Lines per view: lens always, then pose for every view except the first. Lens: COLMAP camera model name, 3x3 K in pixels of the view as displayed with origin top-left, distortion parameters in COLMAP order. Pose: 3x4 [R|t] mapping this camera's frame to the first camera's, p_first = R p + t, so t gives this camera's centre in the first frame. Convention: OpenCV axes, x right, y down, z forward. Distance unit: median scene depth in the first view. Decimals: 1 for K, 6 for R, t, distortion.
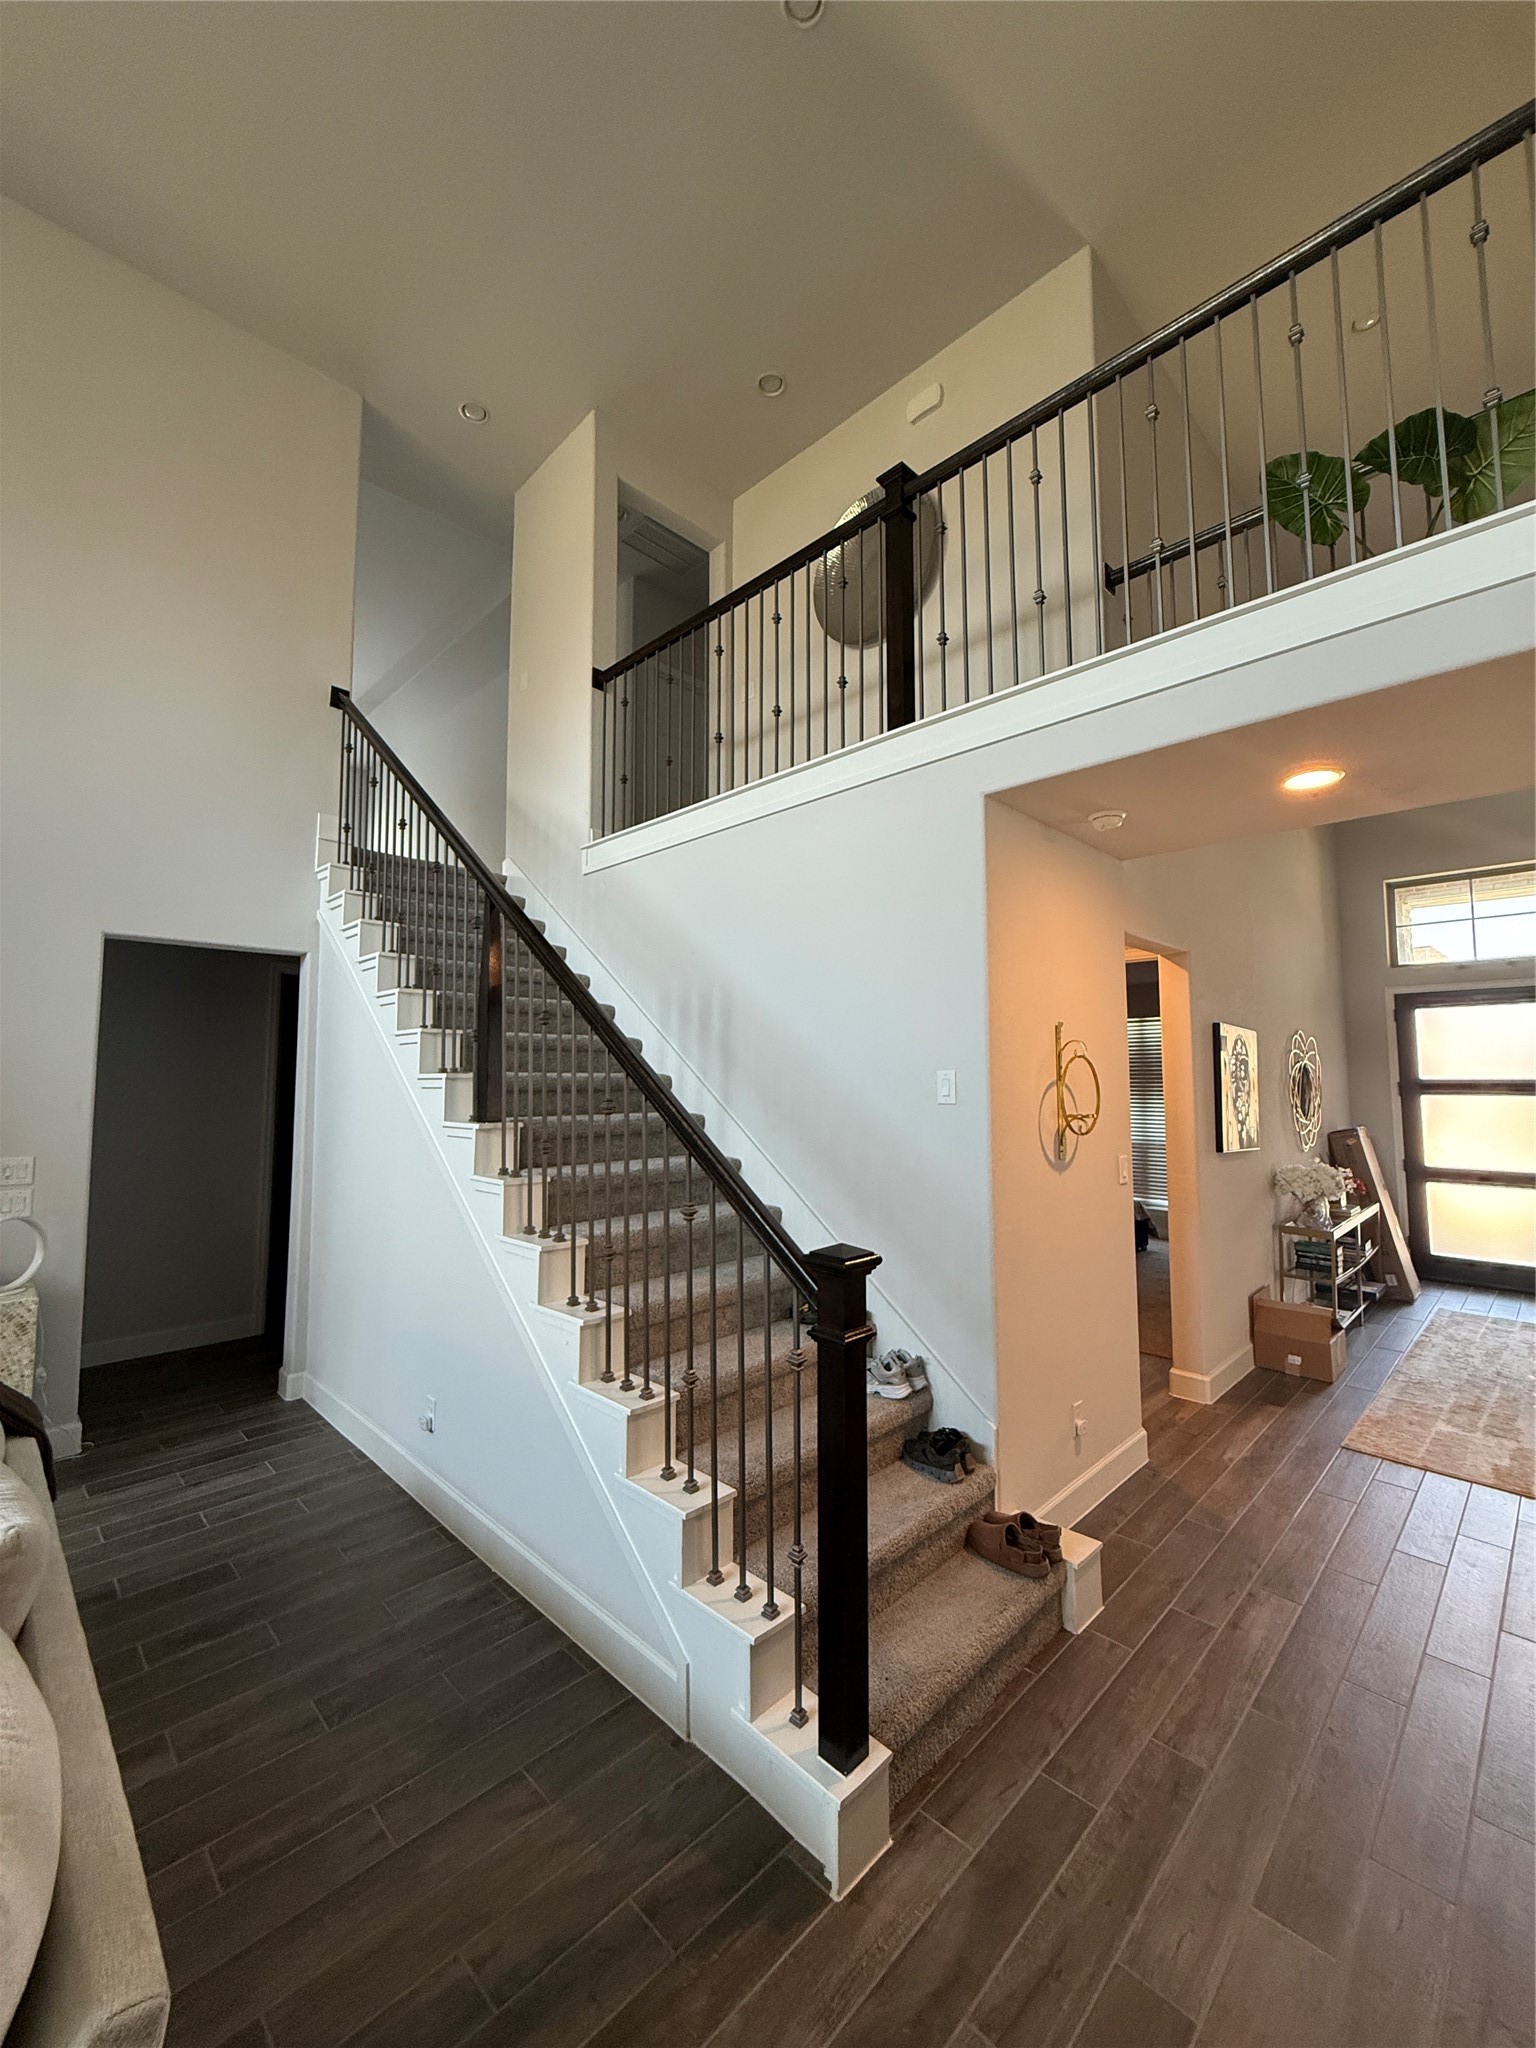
lens RADIAL K [[818.3, 0, 769.7], [0, 818.3, 1015.6], [0, 0, 1]] dist [0.001442, 0.000296]
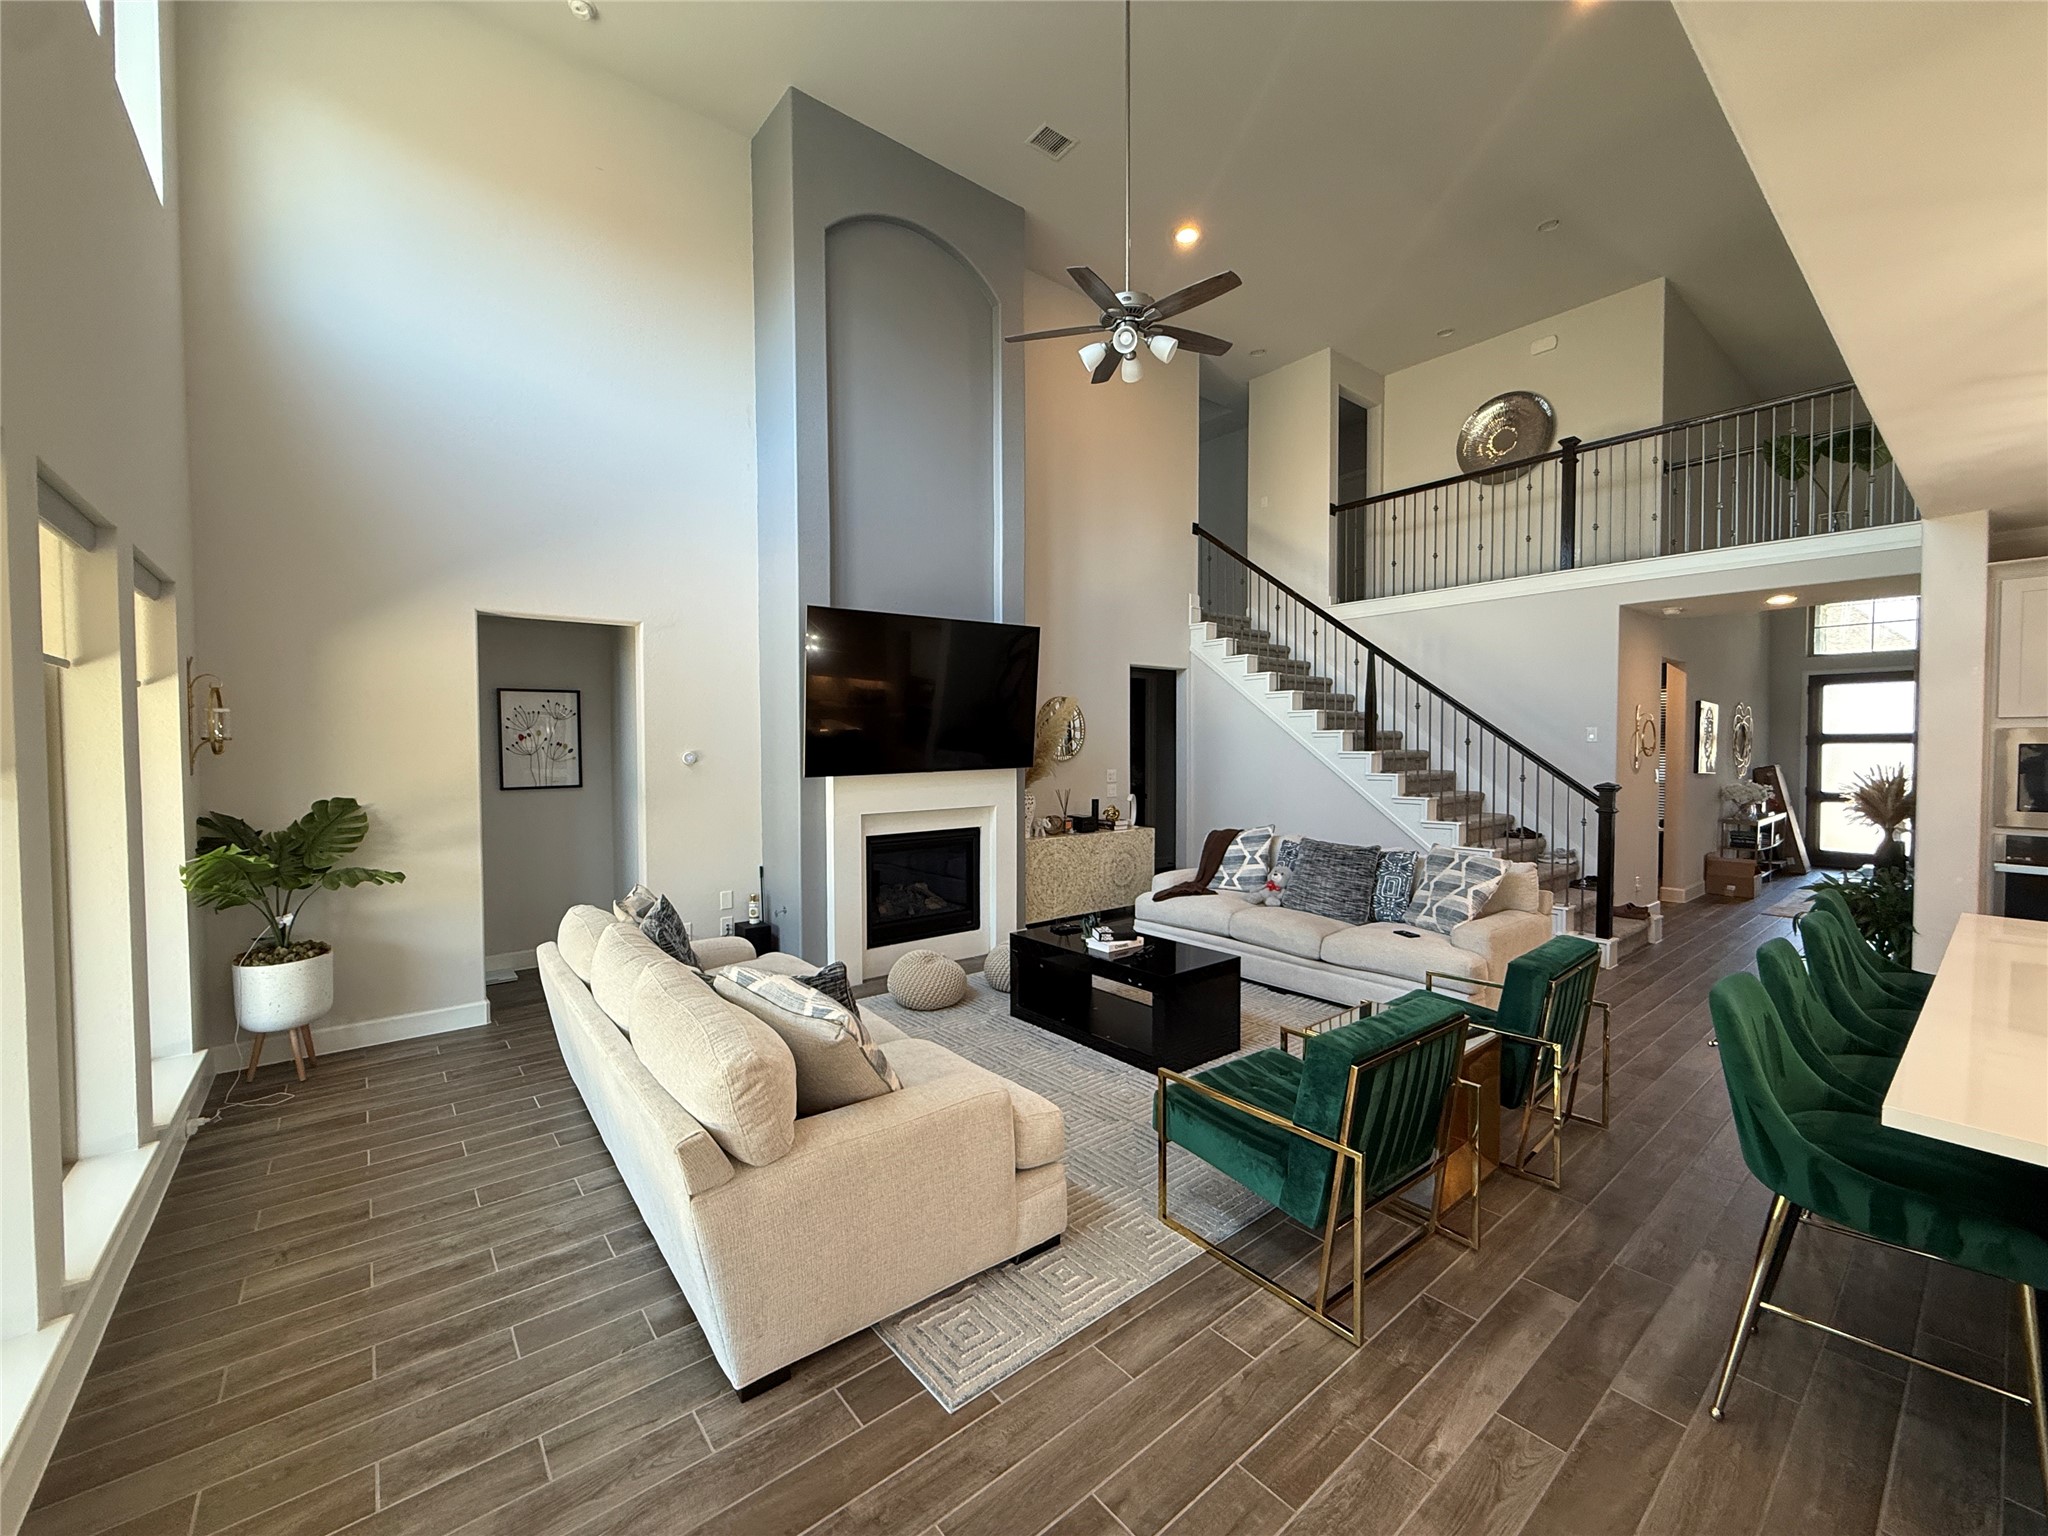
lens RADIAL K [[823.3, 0, 1024.0], [0, 823.3, 768.0], [0, 0, 1]] dist [0.003562, 0.000137]
pose [[0.994674, -0.001249, -0.103064, -0.625617], [0.012074, 0.994455, 0.104472, -0.043978], [0.102362, -0.105160, 0.989173, -0.807410]]
